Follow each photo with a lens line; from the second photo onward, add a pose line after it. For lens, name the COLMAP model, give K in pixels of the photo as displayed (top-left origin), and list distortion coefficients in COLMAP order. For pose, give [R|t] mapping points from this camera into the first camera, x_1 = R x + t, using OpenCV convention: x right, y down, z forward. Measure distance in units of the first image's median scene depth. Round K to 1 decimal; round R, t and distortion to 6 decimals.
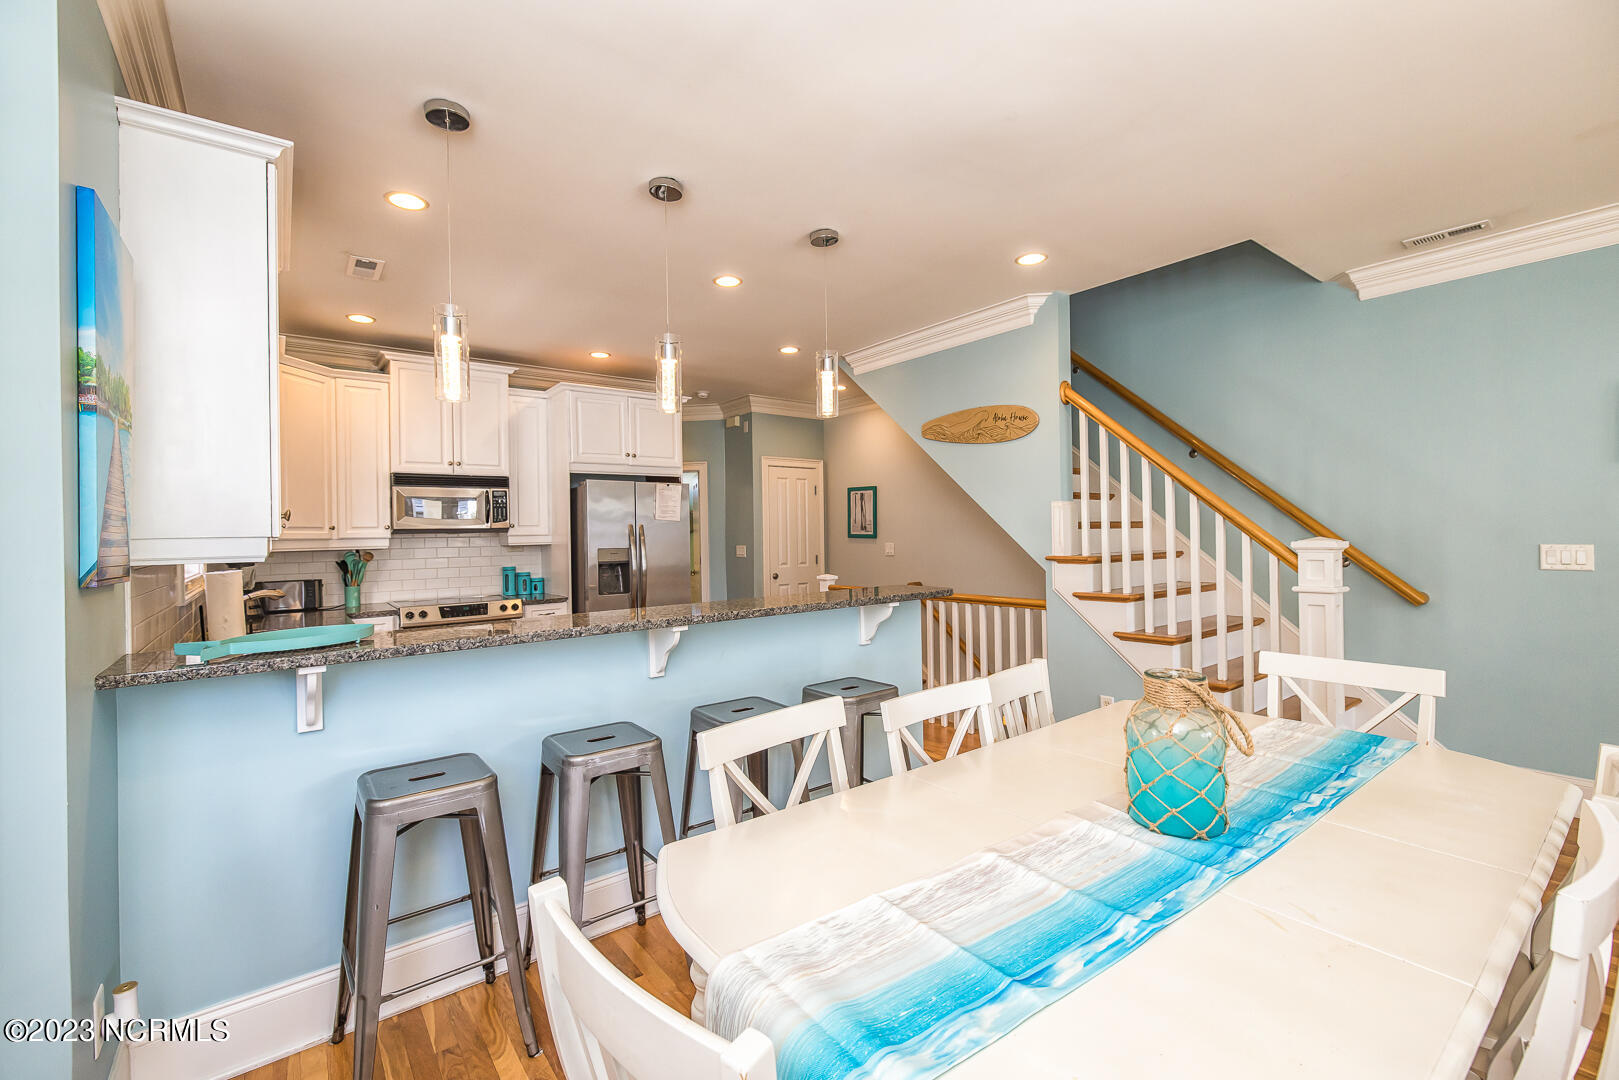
lens RADIAL K [[674.0, 0, 811.7], [0, 674.0, 530.5], [0, 0, 1]] dist [-0.001281, -0.000737]
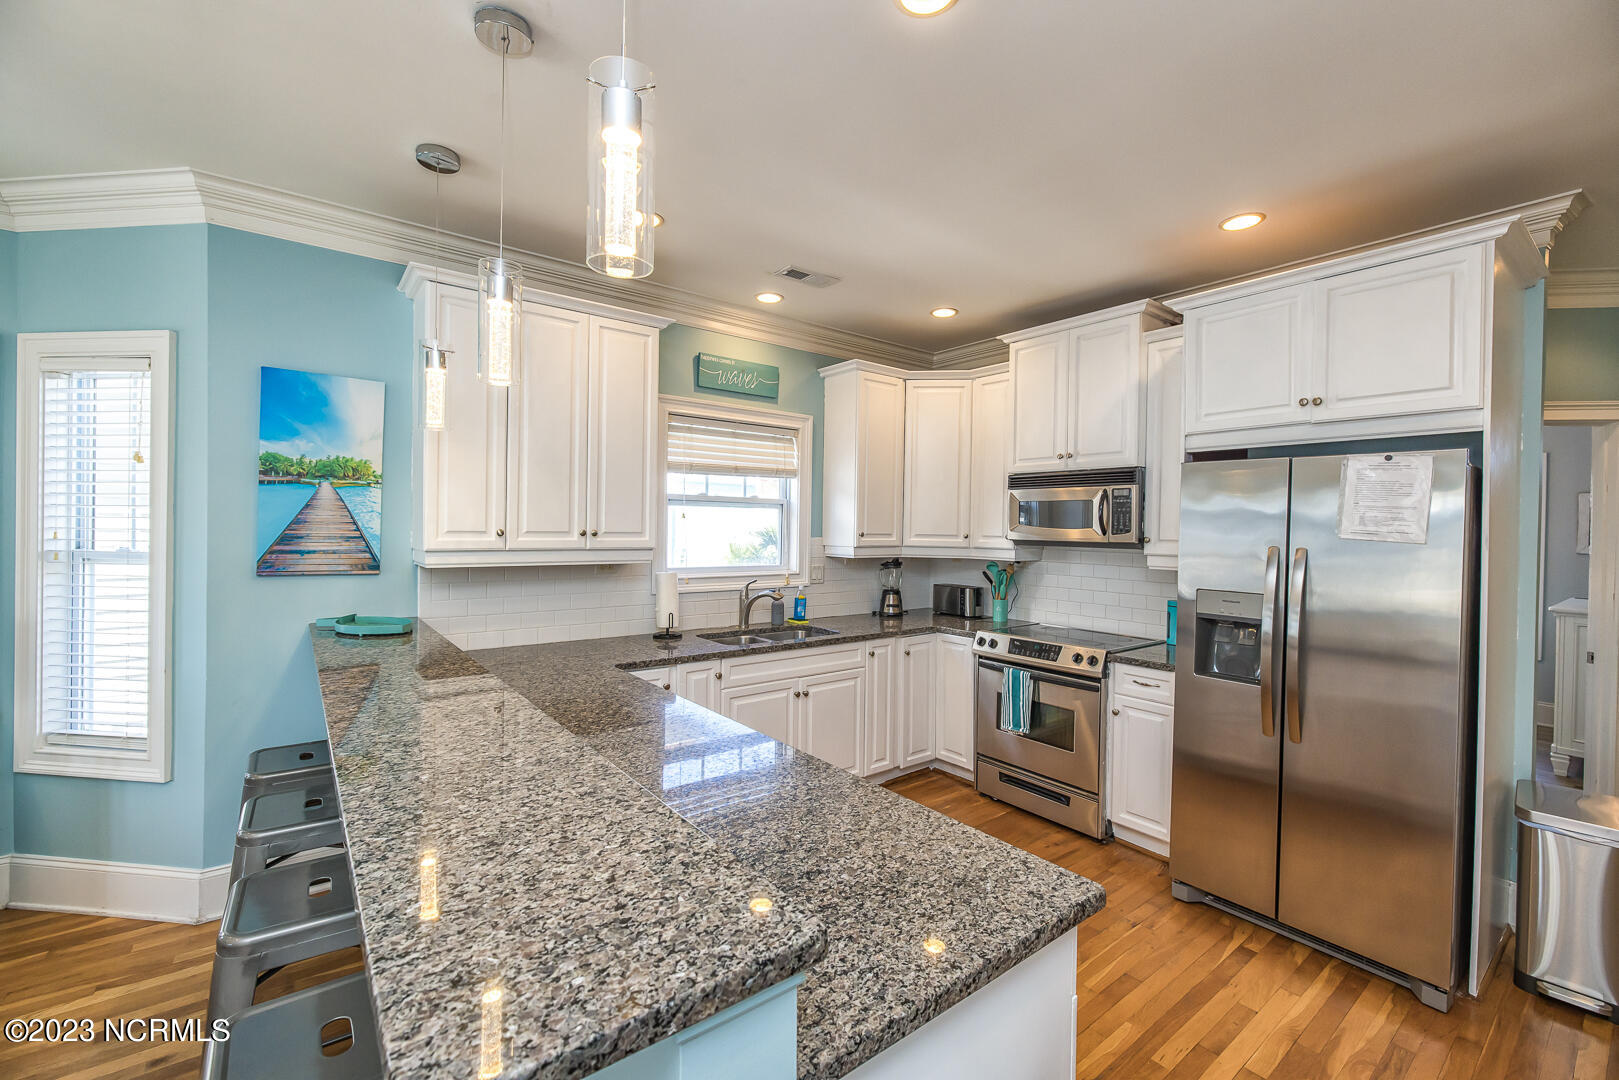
lens RADIAL K [[674.0, 0, 814.5], [0, 674.0, 533.0], [0, 0, 1]] dist [-0.001281, -0.000737]
pose [[0.006919, 0.031475, -0.999481, 0.239108], [-0.013639, 0.999415, 0.031378, -0.033585], [0.999883, 0.013415, 0.007344, 0.737424]]
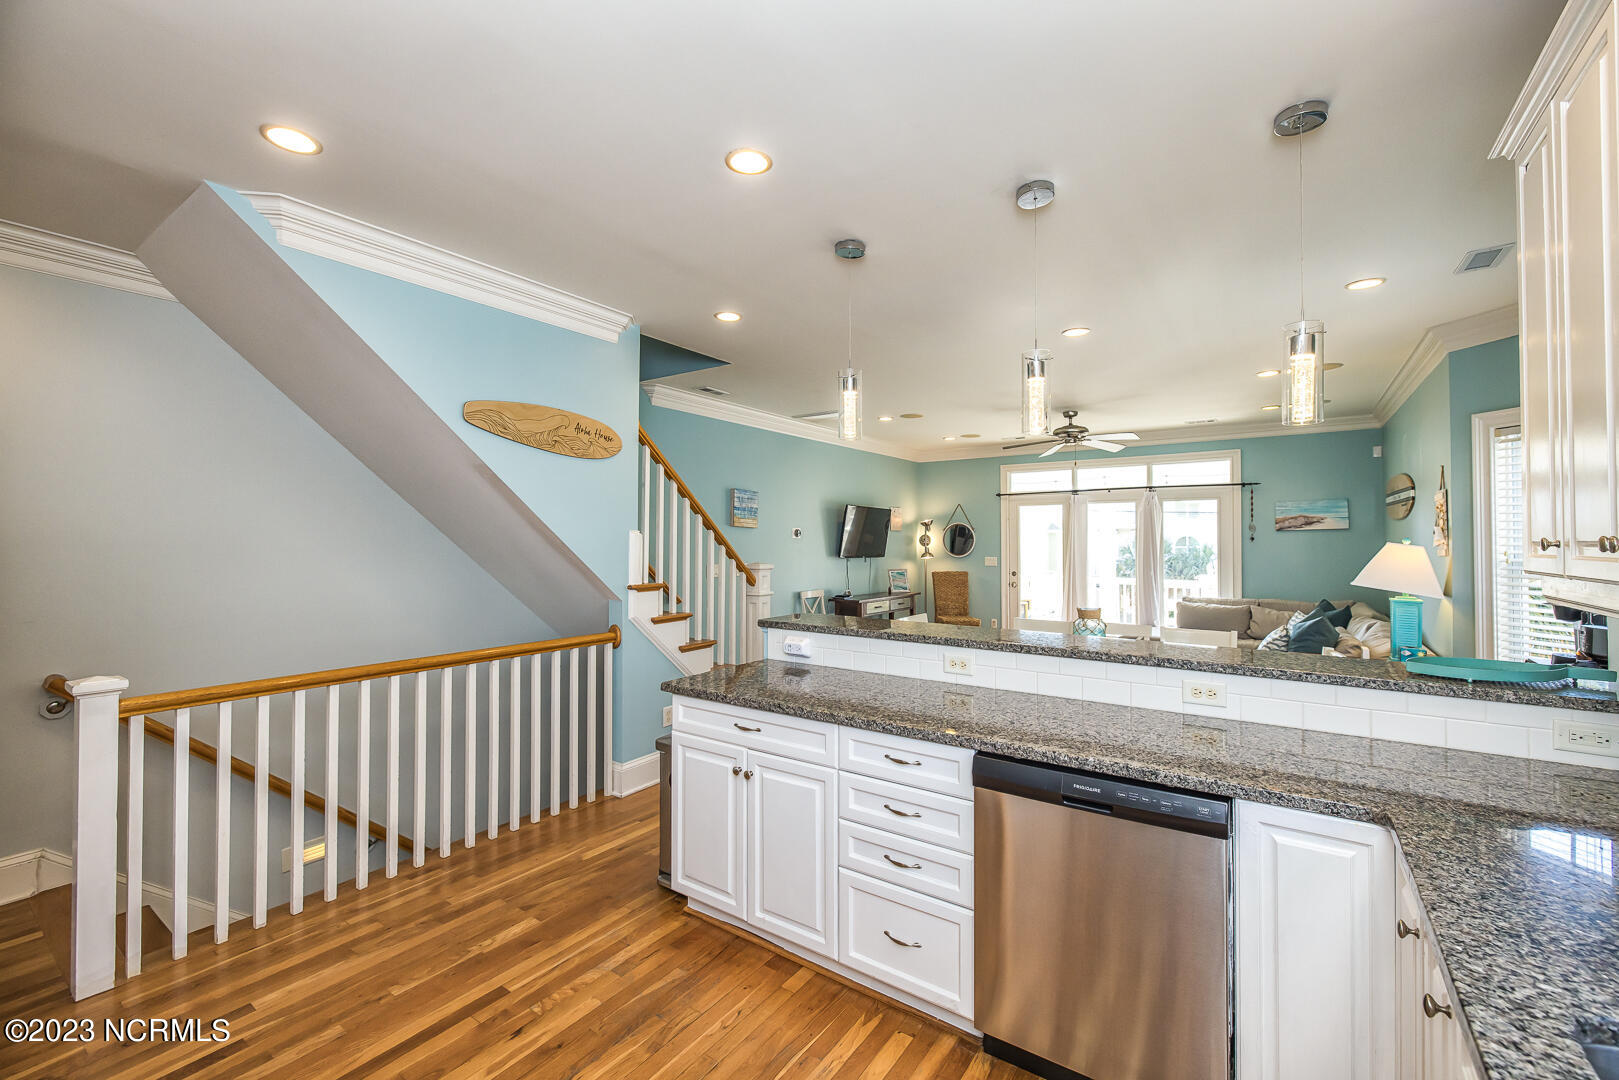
lens RADIAL K [[674.0, 0, 813.8], [0, 674.0, 537.5], [0, 0, 1]] dist [-0.001281, -0.000737]
pose [[-0.303998, 0.024525, 0.952357, -0.585752], [0.002932, 0.999688, -0.024807, -0.006300], [-0.952668, -0.004749, -0.303975, 0.906471]]
